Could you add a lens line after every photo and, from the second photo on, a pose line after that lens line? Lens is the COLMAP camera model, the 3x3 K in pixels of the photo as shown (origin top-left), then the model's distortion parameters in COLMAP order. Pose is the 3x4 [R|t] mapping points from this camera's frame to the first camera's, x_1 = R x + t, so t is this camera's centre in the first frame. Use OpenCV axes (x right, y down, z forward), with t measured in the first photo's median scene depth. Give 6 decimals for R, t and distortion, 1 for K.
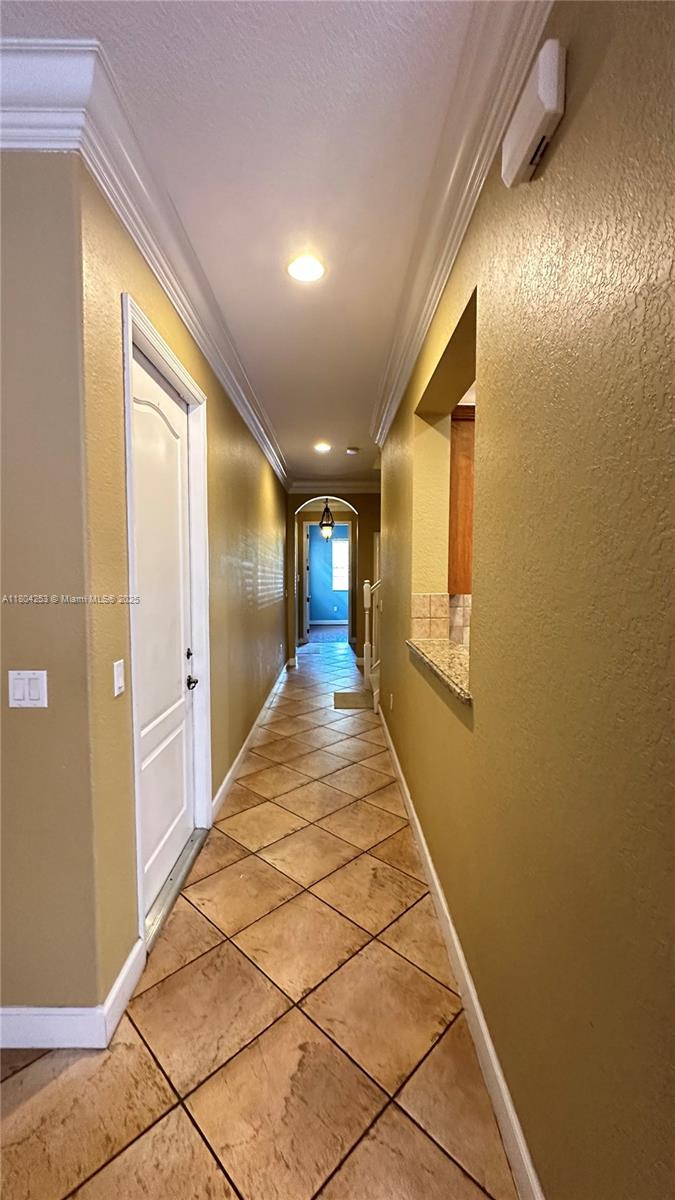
lens RADIAL K [[477.6, 0, 339.3], [0, 477.6, 596.6], [0, 0, 1]] dist [-0.003454, 0.001124]
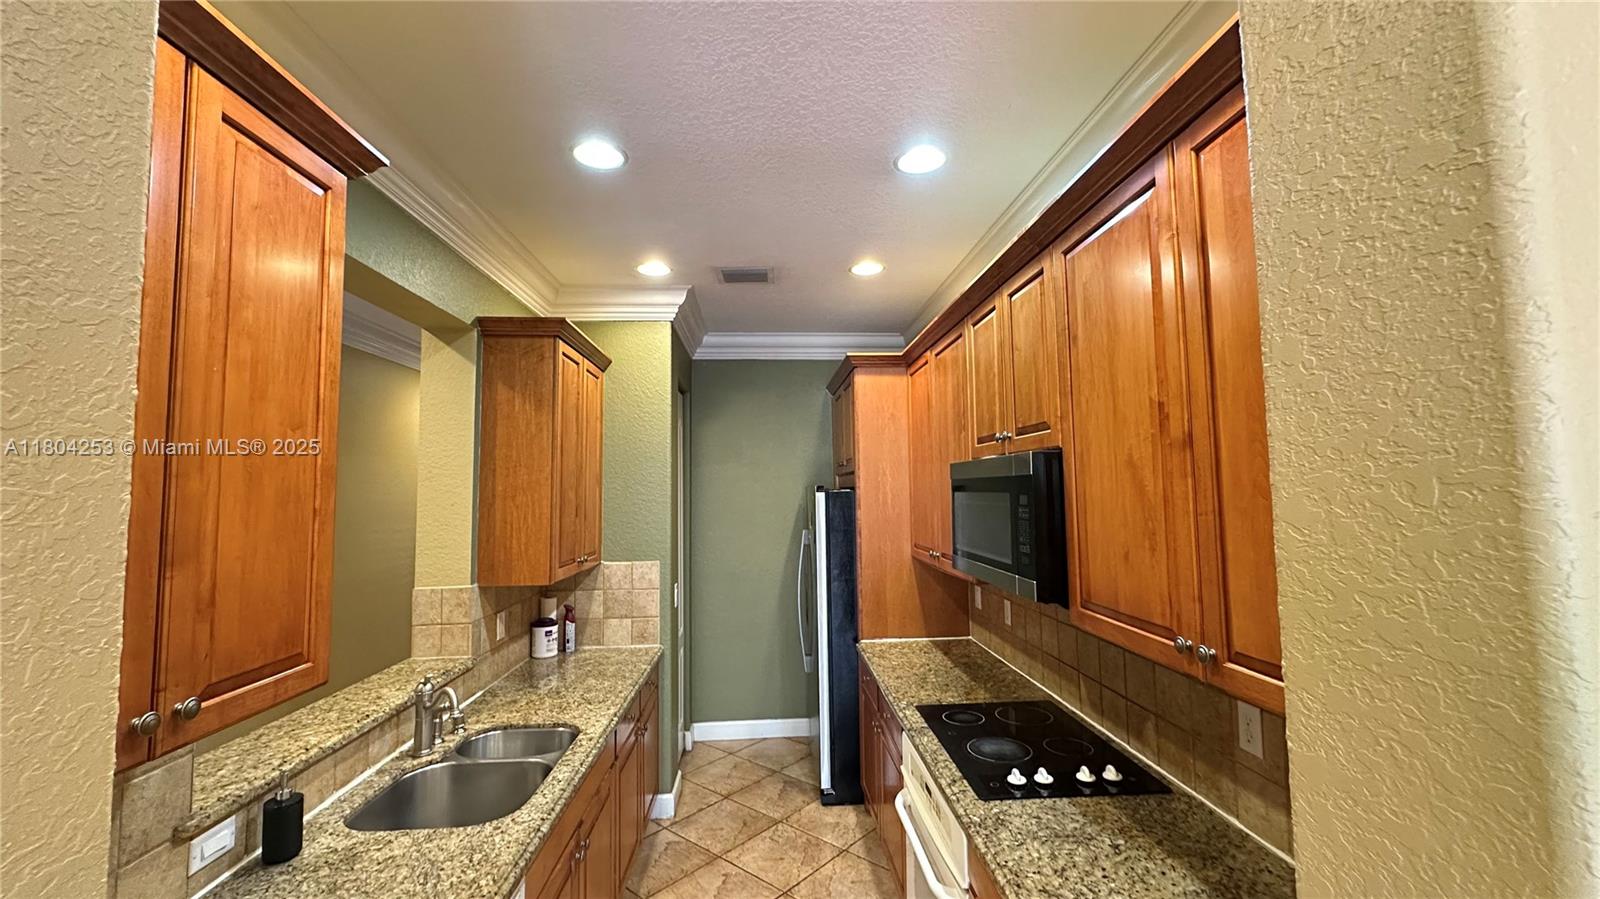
lens RADIAL K [[636.8, 0, 797.3], [0, 636.8, 450.3], [0, 0, 1]] dist [-0.003454, 0.001124]
pose [[0.998902, -0.007464, 0.046258, 0.646957], [0.012900, 0.992888, -0.118355, -0.085065], [-0.045046, 0.118822, 0.991893, 0.068450]]
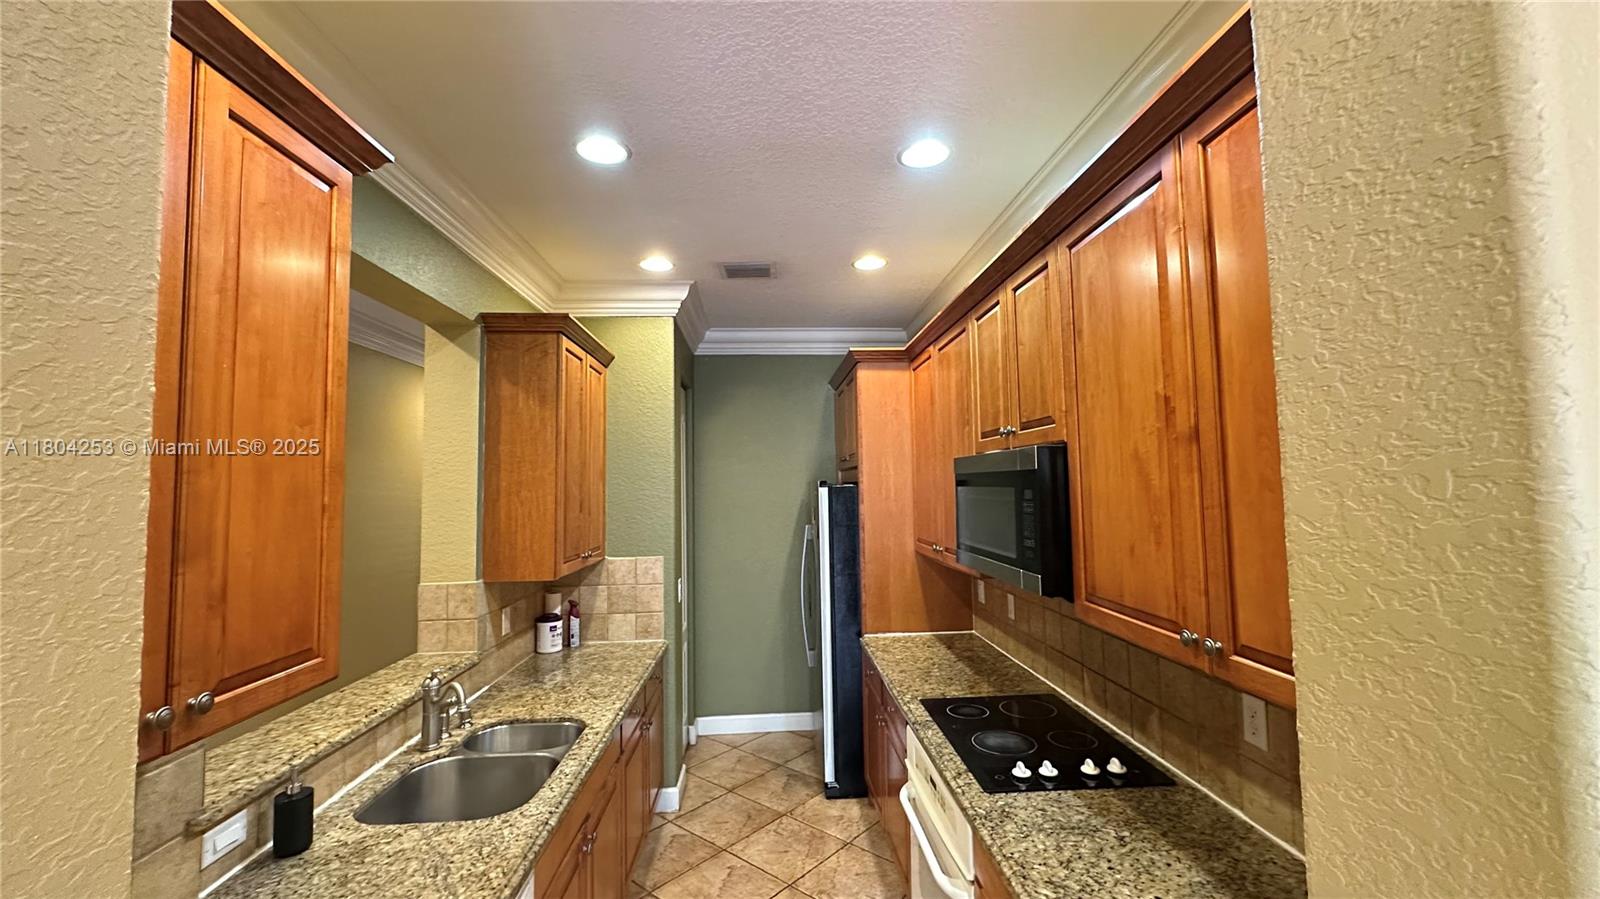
lens RADIAL K [[636.8, 0, 797.1], [0, 636.8, 450.5], [0, 0, 1]] dist [-0.003454, 0.001124]
pose [[0.998954, -0.010824, 0.044427, 0.643024], [0.015679, 0.993760, -0.110433, -0.084994], [-0.042955, 0.111014, 0.992890, 0.067640]]
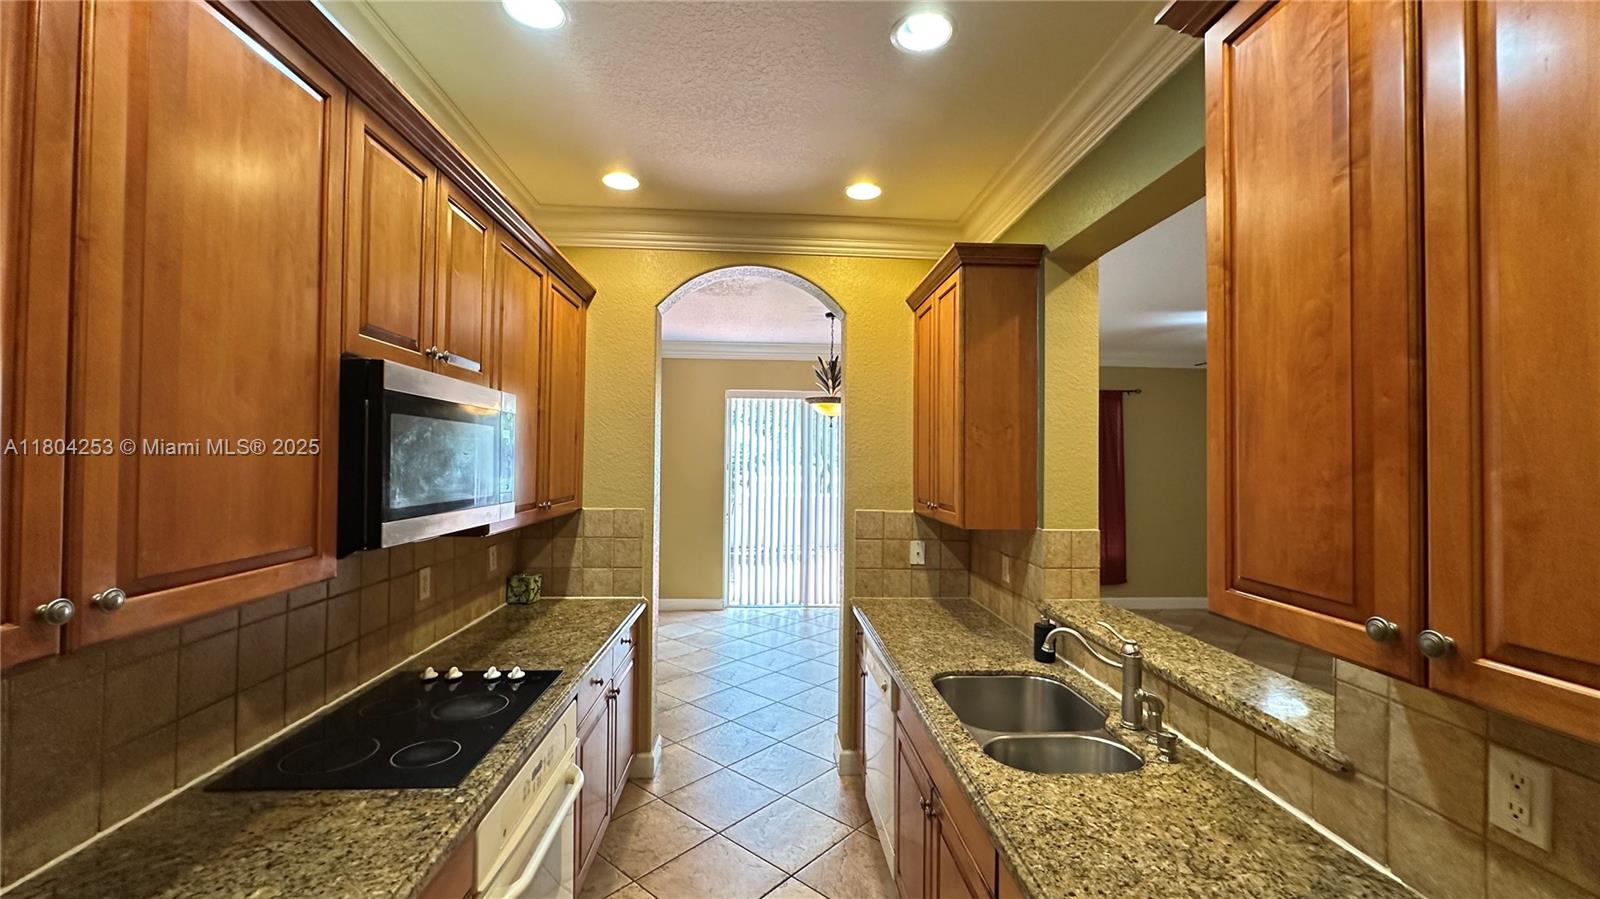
lens RADIAL K [[636.8, 0, 806.7], [0, 636.8, 444.7], [0, 0, 1]] dist [-0.003454, 0.001124]
pose [[-0.997888, -0.008692, -0.064378, 0.608435], [-0.010662, 0.999483, 0.030322, -0.121820], [0.064081, 0.030944, -0.997465, 1.440086]]
